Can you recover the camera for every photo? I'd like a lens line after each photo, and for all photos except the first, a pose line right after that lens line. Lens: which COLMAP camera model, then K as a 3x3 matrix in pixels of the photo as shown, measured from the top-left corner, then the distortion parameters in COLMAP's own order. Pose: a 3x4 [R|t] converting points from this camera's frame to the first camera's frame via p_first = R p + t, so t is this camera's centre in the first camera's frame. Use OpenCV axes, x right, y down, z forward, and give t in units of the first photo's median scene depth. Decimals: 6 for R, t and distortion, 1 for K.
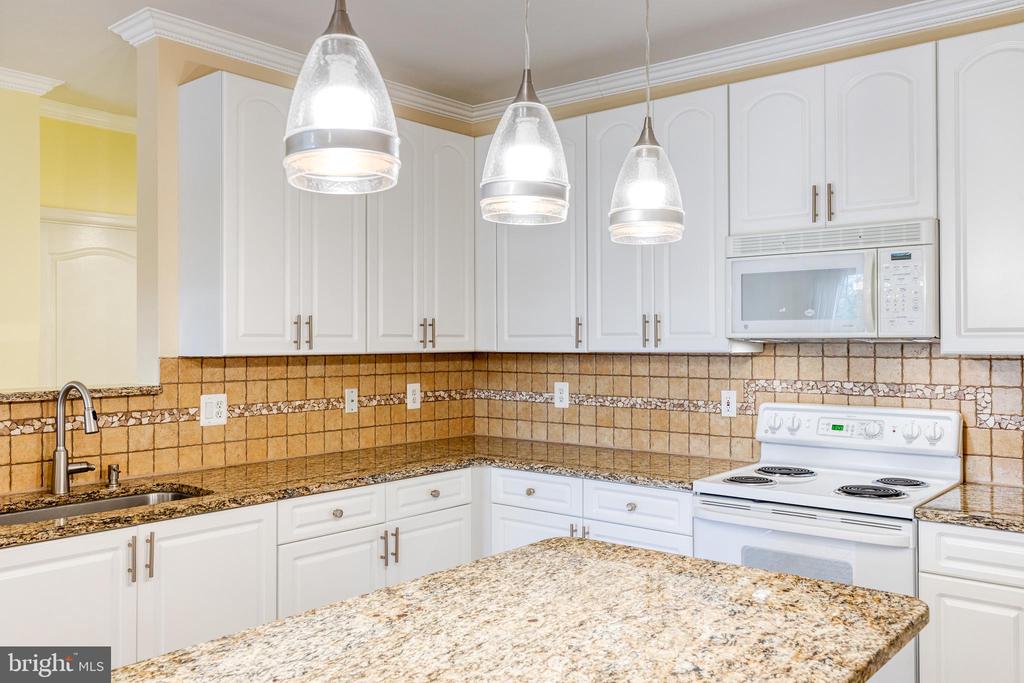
lens RADIAL K [[854.1, 0, 523.3], [0, 854.1, 338.1], [0, 0, 1]] dist [-0.000337, 0.000895]
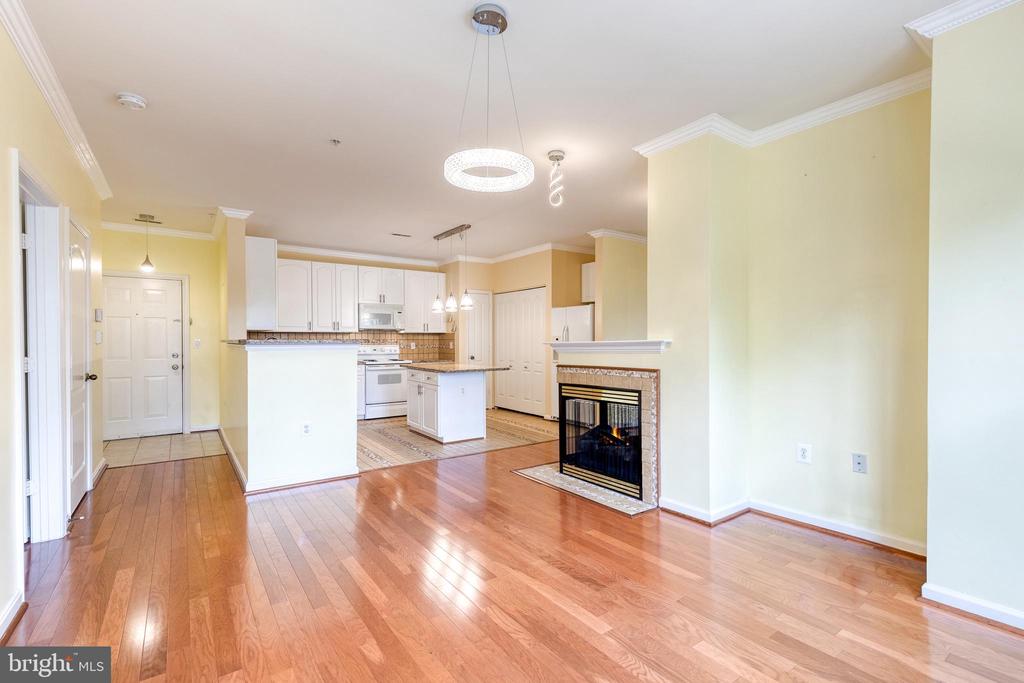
lens RADIAL K [[470.9, 0, 523.3], [0, 470.9, 340.2], [0, 0, 1]] dist [0.002792, 0.000134]
pose [[0.242561, 0.001414, 0.970135, -1.695439], [-0.001302, 0.999999, -0.001132, 0.055440], [-0.970135, -0.000989, 0.242562, -0.292342]]
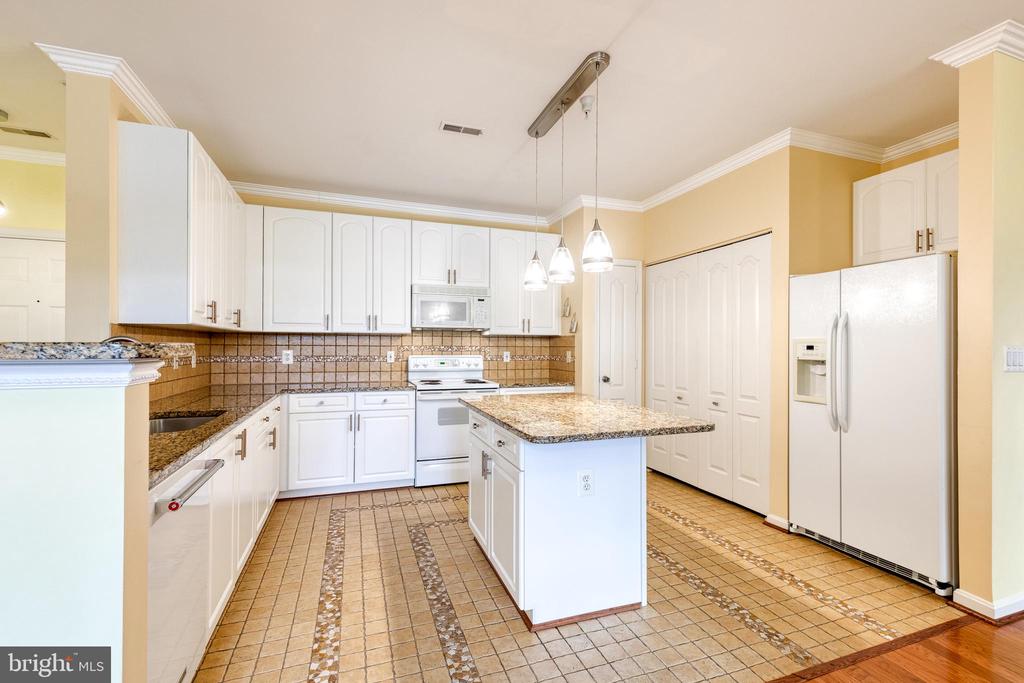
lens RADIAL K [[461.5, 0, 518.7], [0, 461.5, 348.3], [0, 0, 1]] dist [0.003252, 0.000309]
pose [[0.504805, 0.002133, 0.863231, -0.700268], [-0.008225, 0.999963, 0.002339, 0.052267], [-0.863194, -0.008281, 0.504804, 0.090272]]
